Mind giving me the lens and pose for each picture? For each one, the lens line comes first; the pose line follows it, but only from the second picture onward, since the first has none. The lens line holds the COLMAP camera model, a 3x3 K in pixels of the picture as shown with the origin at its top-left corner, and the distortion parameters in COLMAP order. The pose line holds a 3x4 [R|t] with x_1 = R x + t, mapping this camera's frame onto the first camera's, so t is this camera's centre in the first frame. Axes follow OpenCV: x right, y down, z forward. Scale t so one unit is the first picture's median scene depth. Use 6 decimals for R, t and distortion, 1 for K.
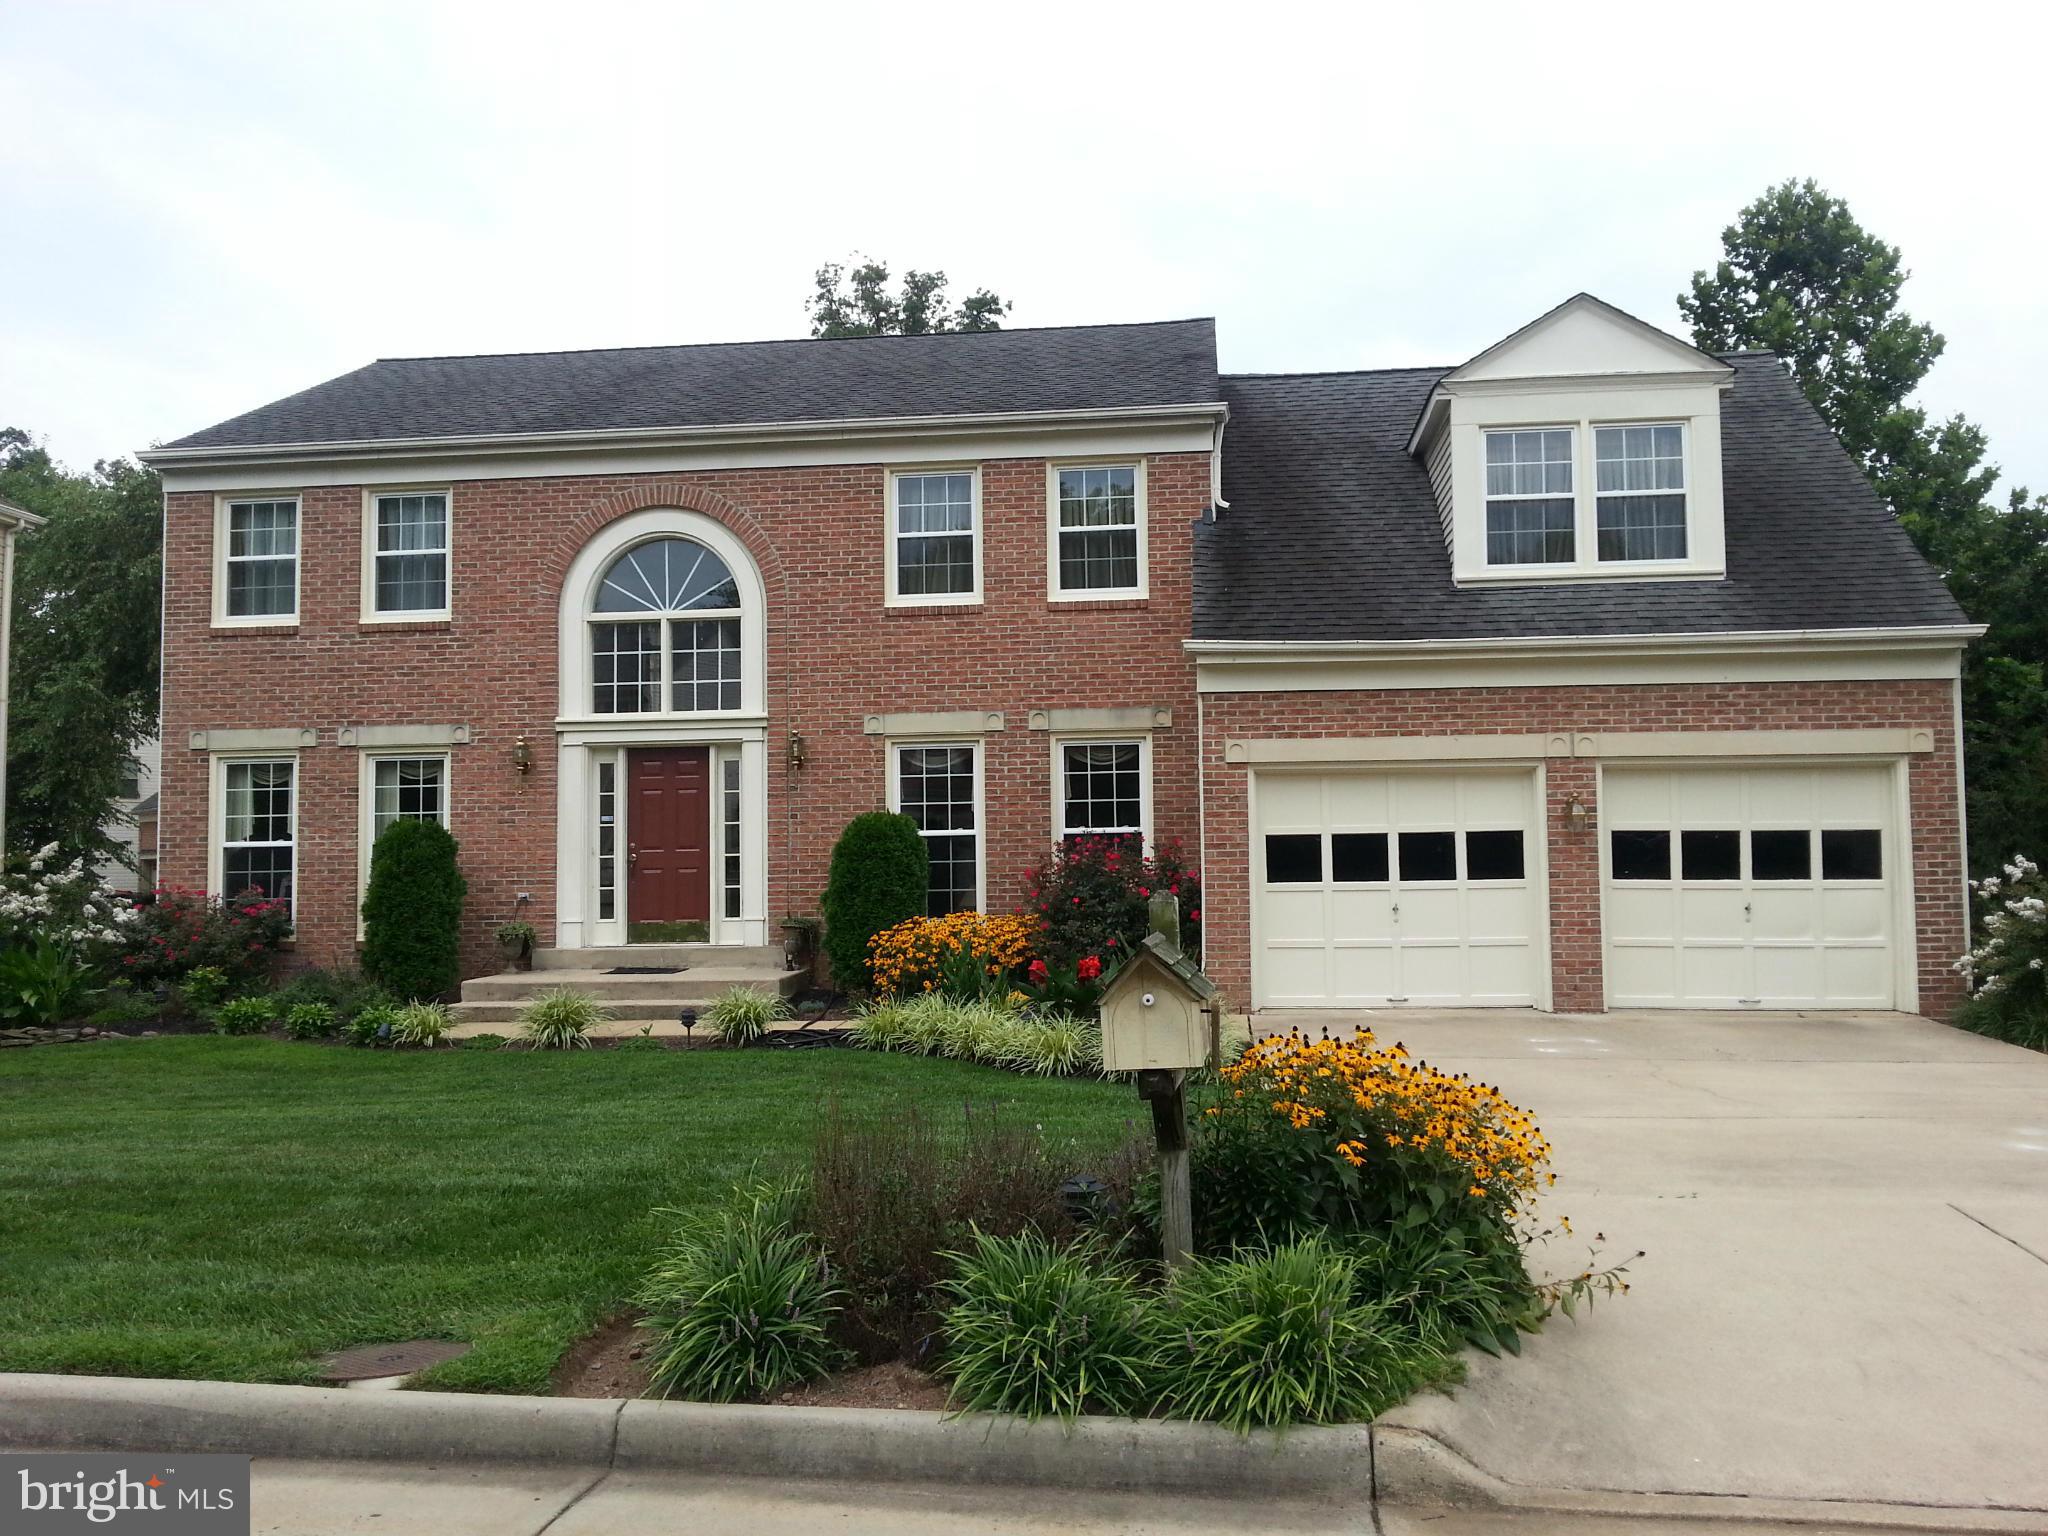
lens RADIAL K [[1695.9, 0, 1024.9], [0, 1695.9, 767.9], [0, 0, 1]] dist [0.003523, -0.038559]
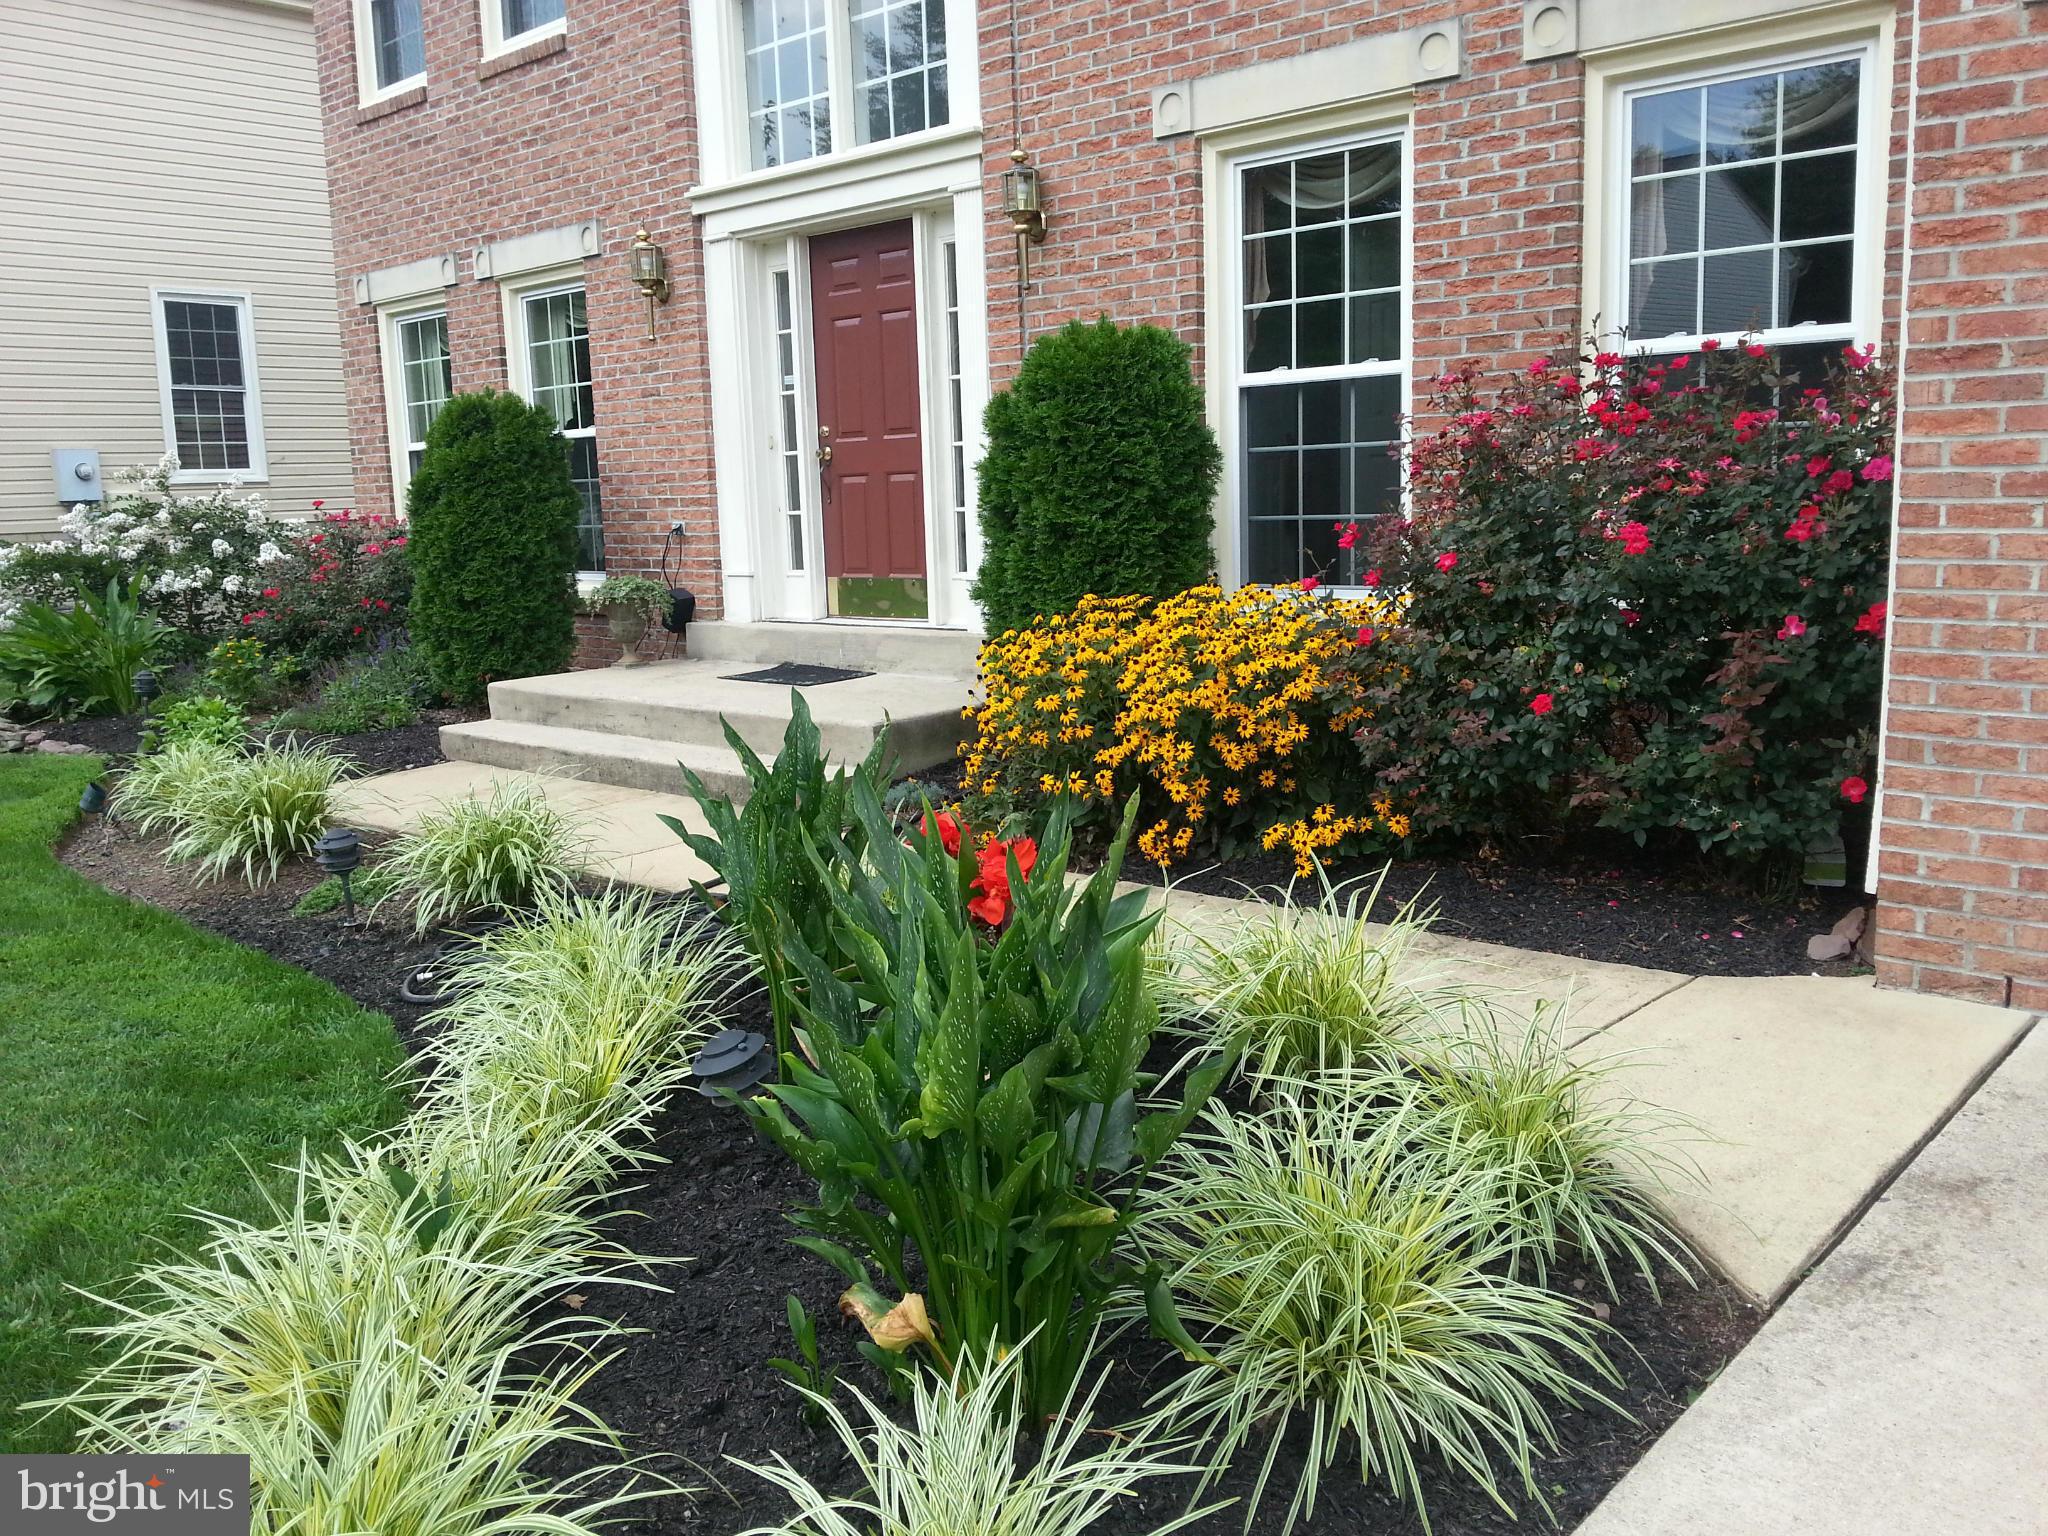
lens RADIAL K [[1695.9, 0, 1016.9], [0, 1695.9, 762.6], [0, 0, 1]] dist [0.003523, -0.038559]
pose [[0.802627, 0.084829, -0.590418, 0.136420], [0.054551, 0.975248, 0.214278, 0.038216], [0.593981, -0.204193, 0.778133, 0.623075]]
